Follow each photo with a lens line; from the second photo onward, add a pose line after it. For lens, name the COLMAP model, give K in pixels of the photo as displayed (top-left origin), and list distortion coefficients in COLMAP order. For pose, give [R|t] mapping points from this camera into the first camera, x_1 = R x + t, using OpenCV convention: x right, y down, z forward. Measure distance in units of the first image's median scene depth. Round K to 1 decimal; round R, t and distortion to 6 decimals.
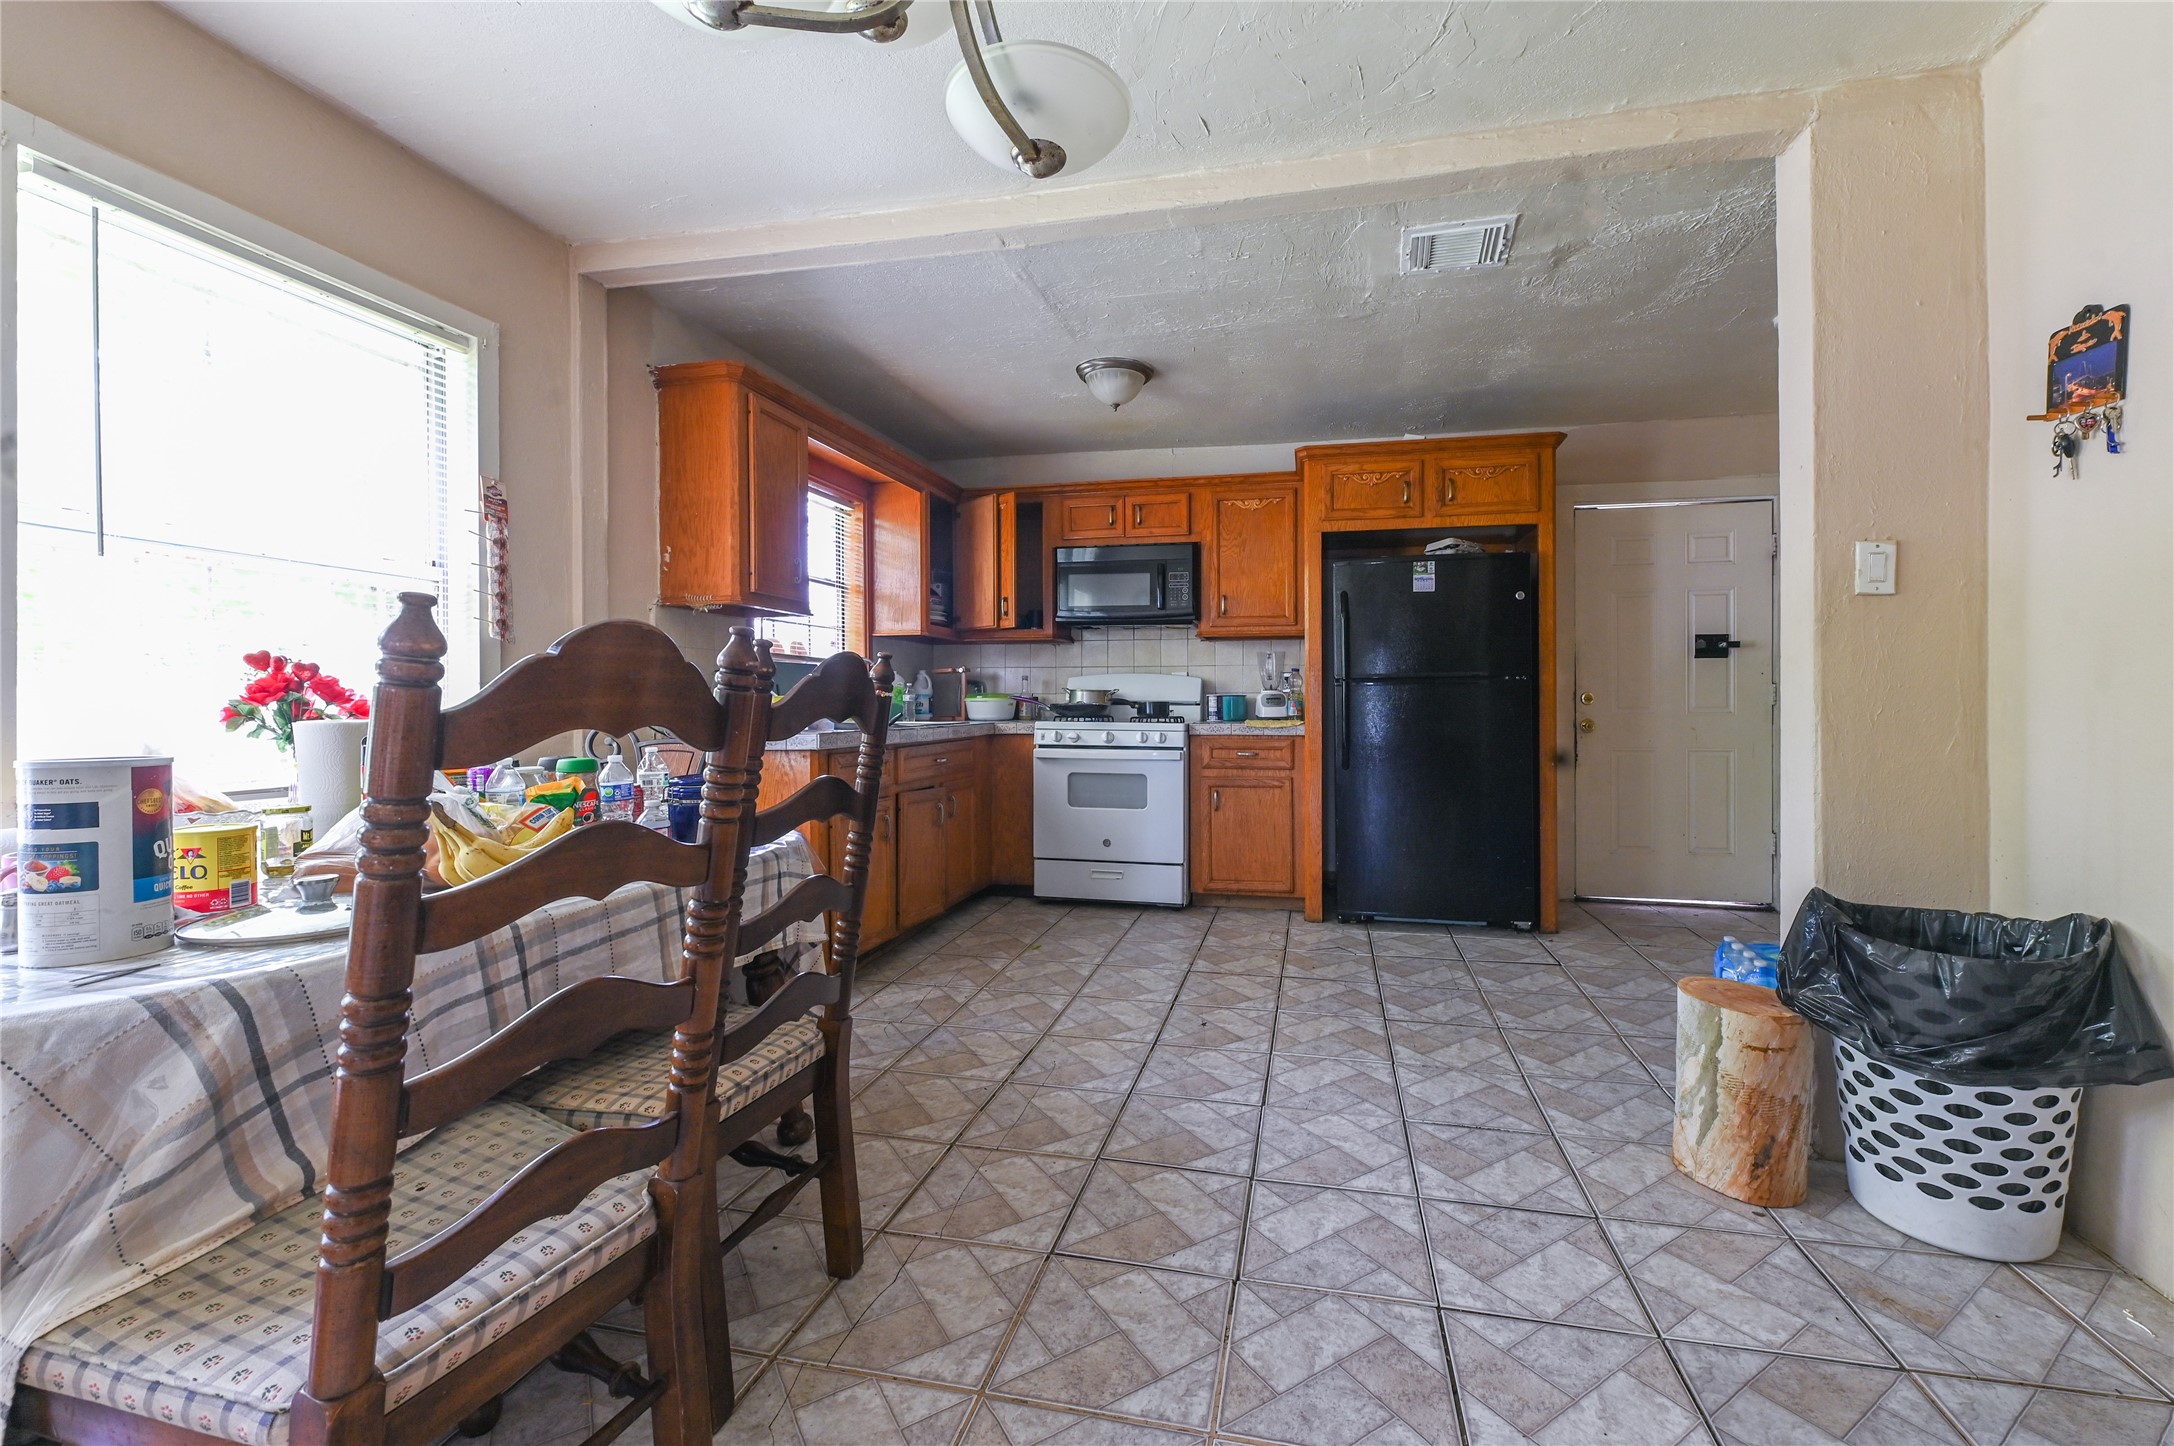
lens RADIAL K [[929.6, 0, 1092.2], [0, 929.6, 698.6], [0, 0, 1]] dist [0.000458, 0.000022]
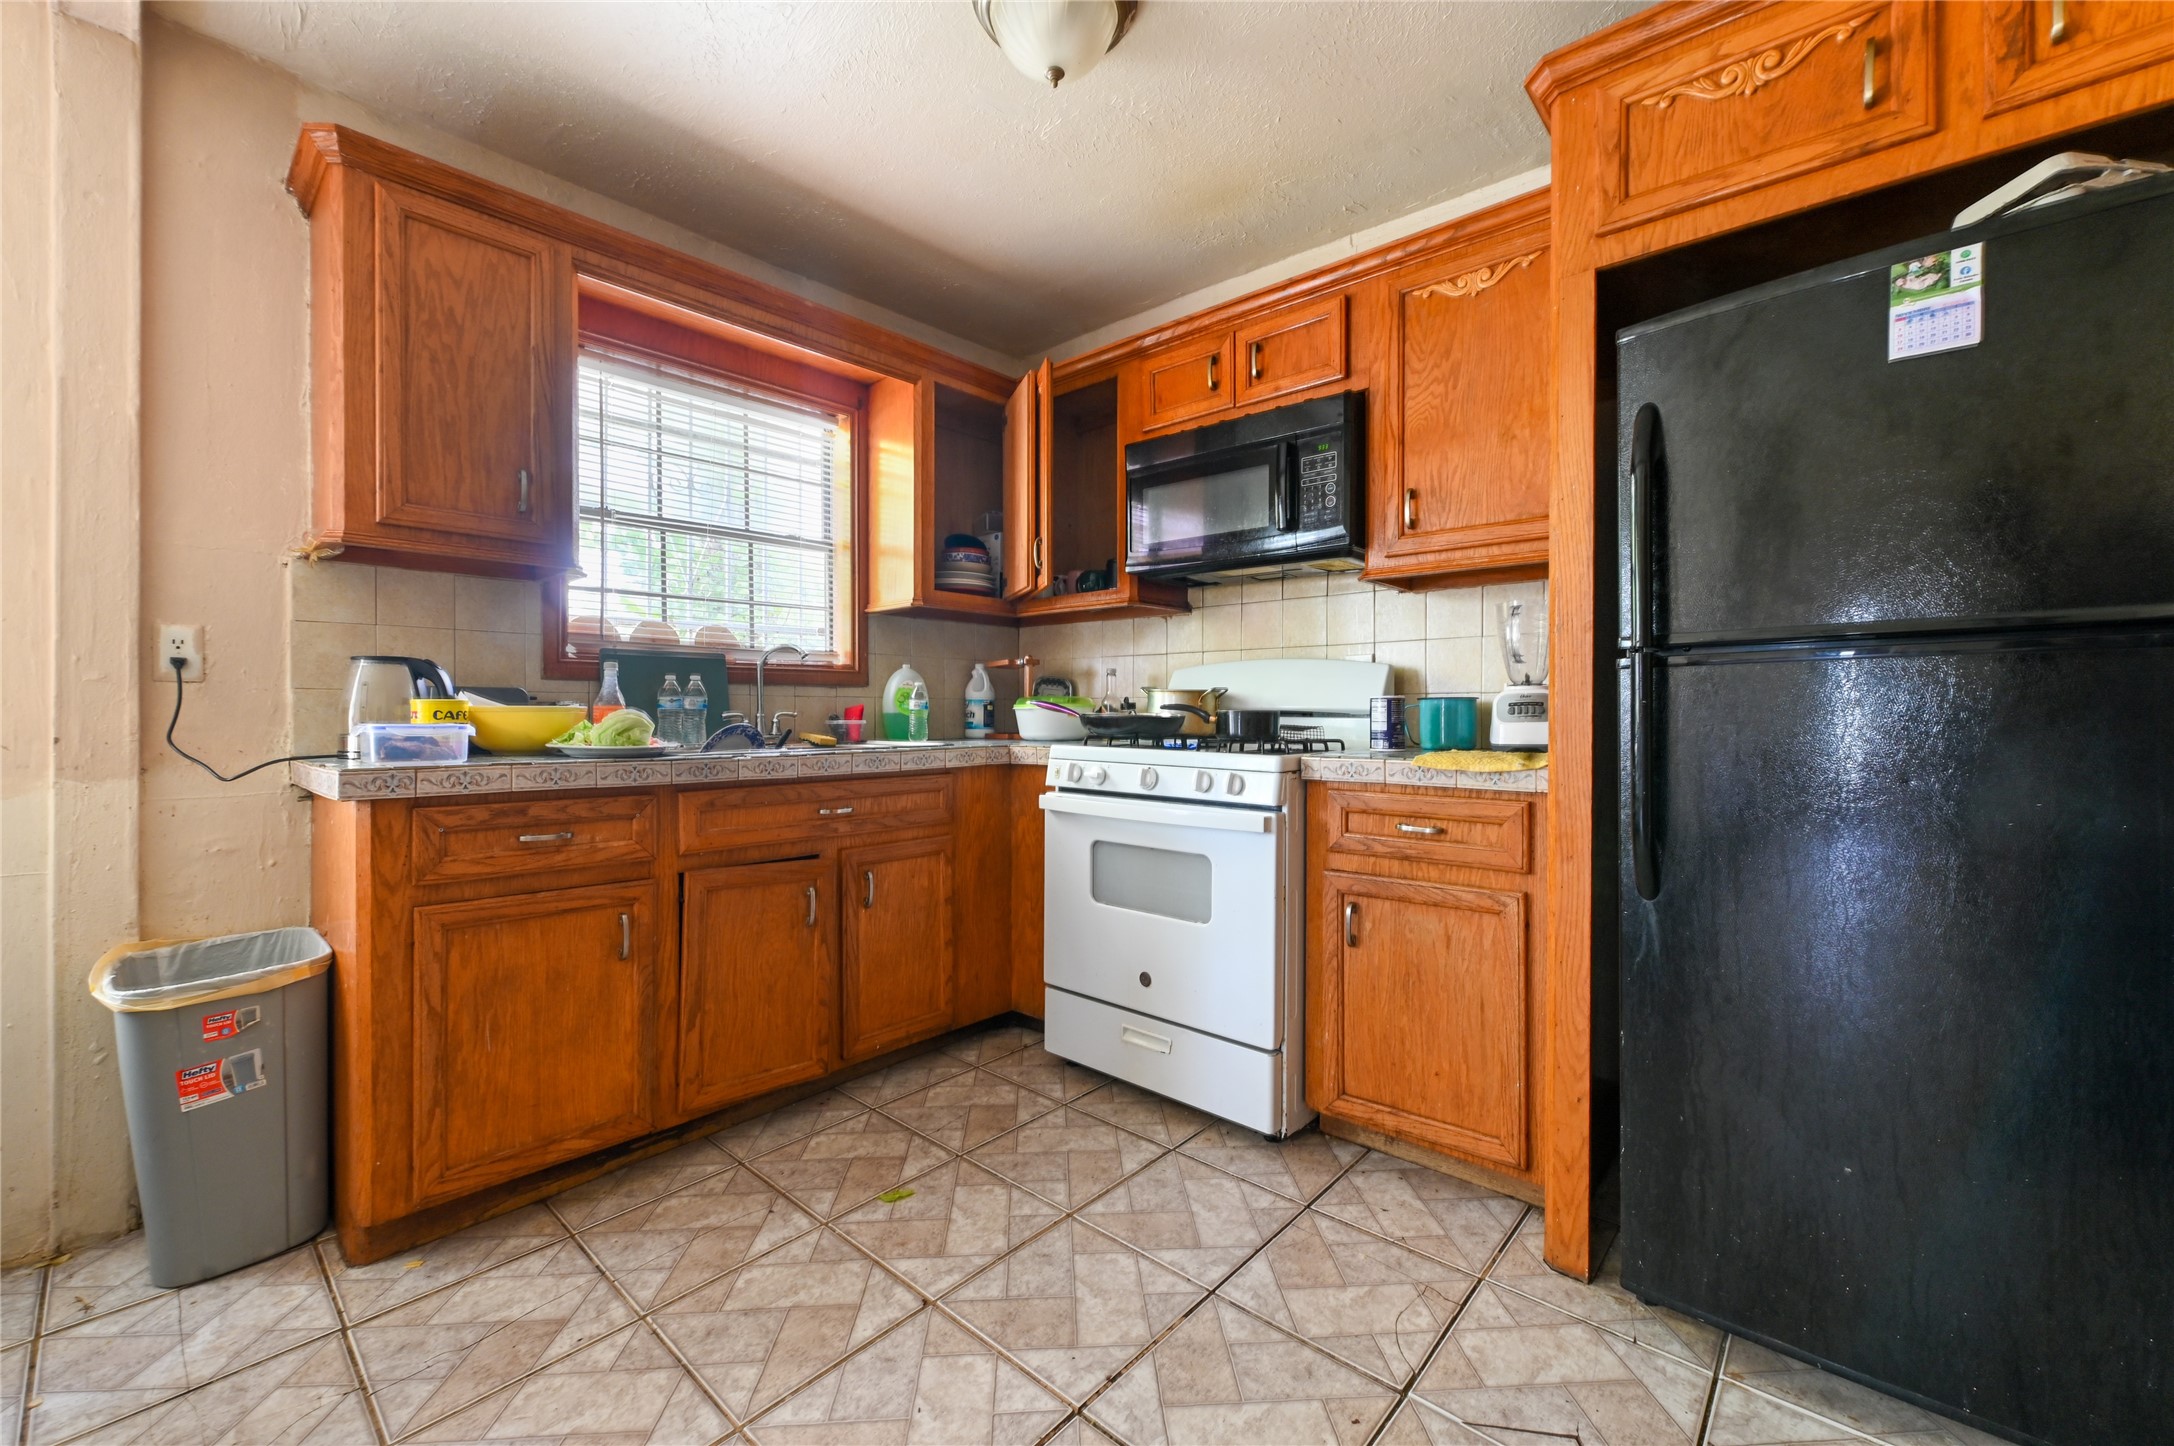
lens RADIAL K [[881.6, 0, 1094.2], [0, 881.6, 716.4], [0, 0, 1]] dist [-0.000155, -0.000056]
pose [[0.881673, 0.003955, -0.471845, 0.219942], [-0.000028, 0.999965, 0.008331, 0.002697], [0.471861, -0.007332, 0.881642, 0.538027]]
